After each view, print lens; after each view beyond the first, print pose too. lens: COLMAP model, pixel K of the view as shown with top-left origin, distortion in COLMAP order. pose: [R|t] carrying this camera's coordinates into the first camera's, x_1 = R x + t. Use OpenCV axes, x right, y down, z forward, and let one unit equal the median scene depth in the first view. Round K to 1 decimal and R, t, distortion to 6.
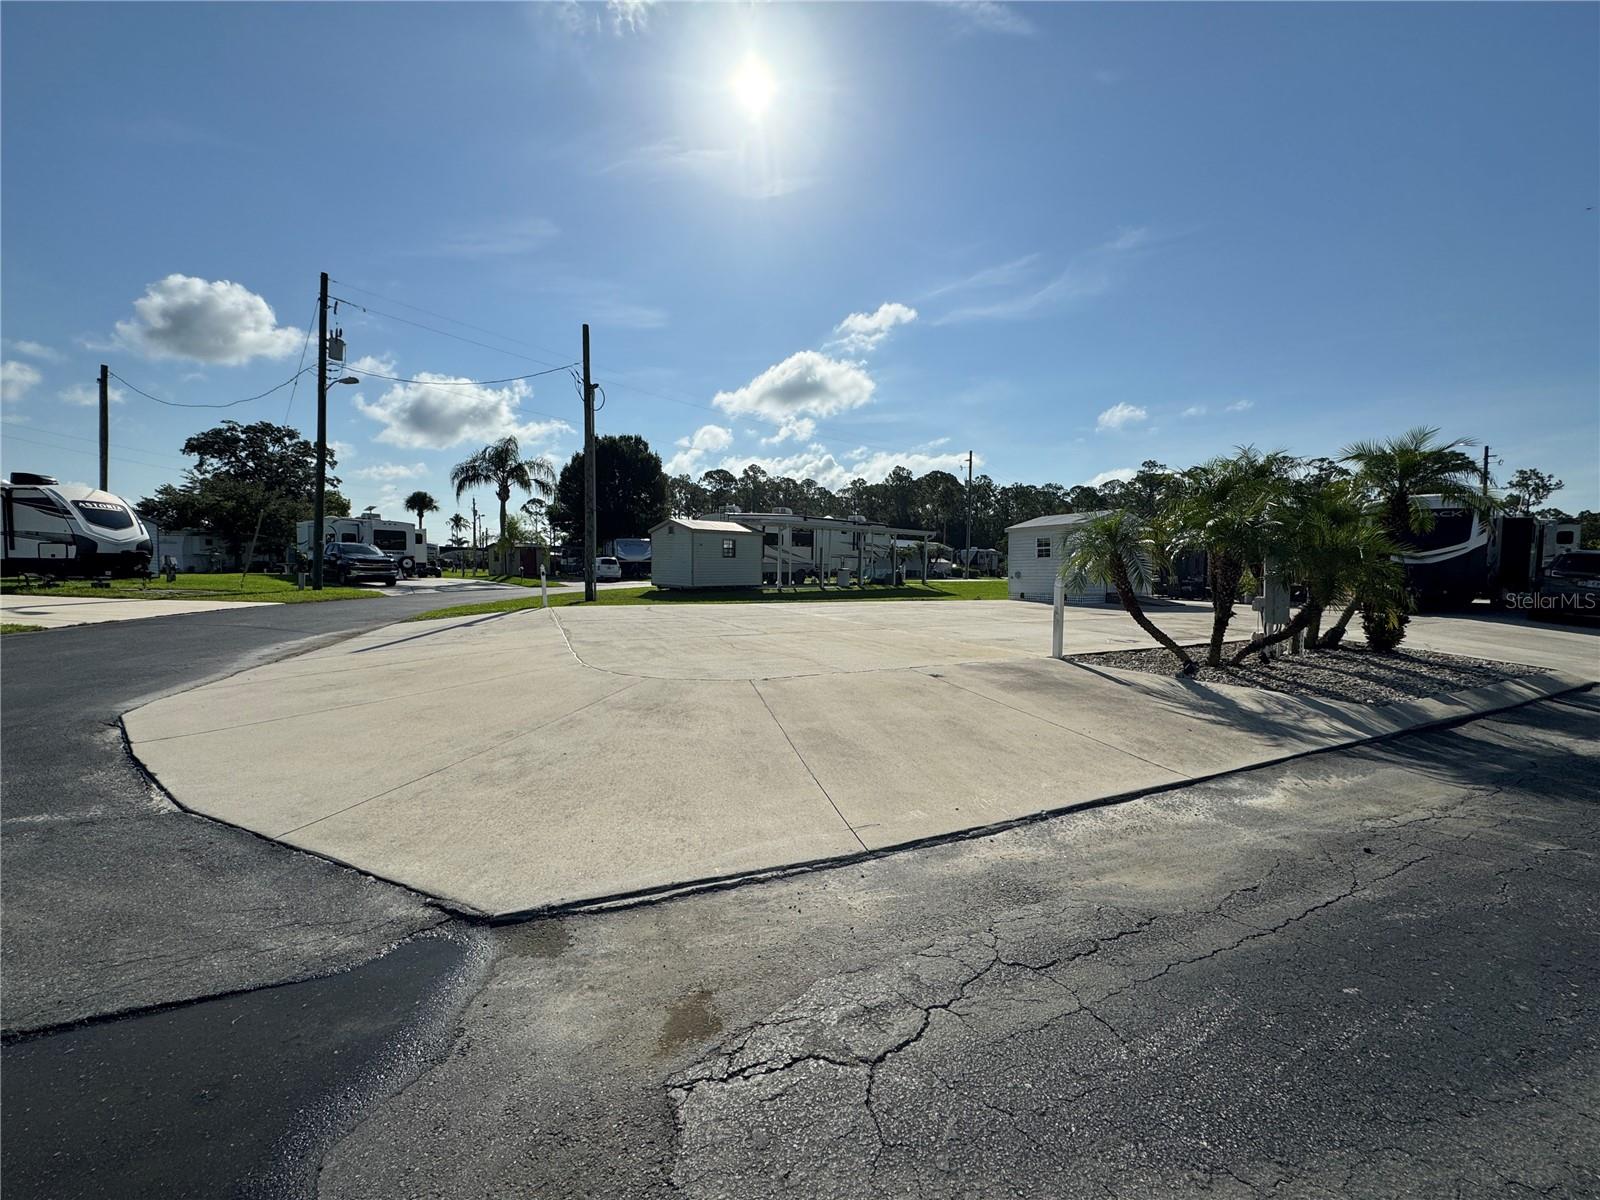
lens RADIAL K [[640.5, 0, 805.7], [0, 640.5, 591.3], [0, 0, 1]] dist [-0.000660, -0.000192]
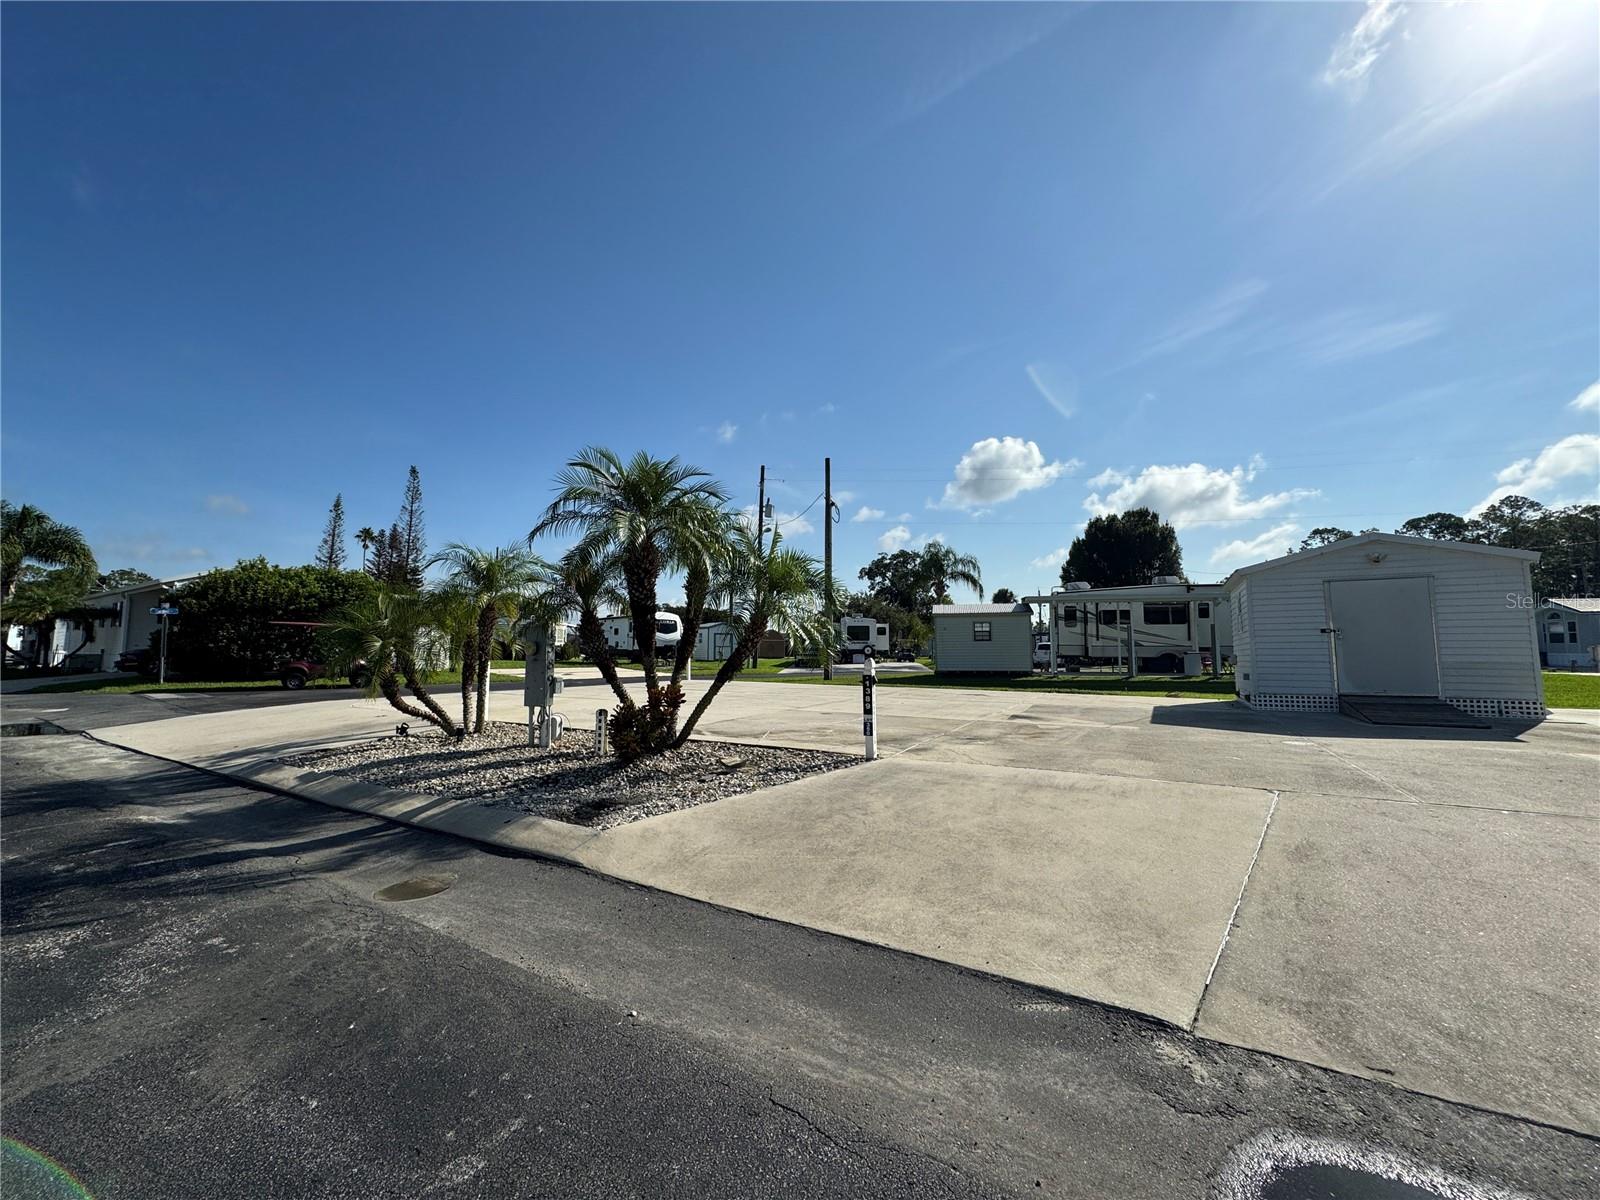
lens RADIAL K [[639.3, 0, 804.4], [0, 639.3, 596.5], [0, 0, 1]] dist [-0.000843, 0.000287]
pose [[0.523955, -0.080905, -0.847895, 0.192990], [-0.027958, 0.993308, -0.112057, -0.001704], [0.851287, 0.082419, 0.518187, 0.096594]]
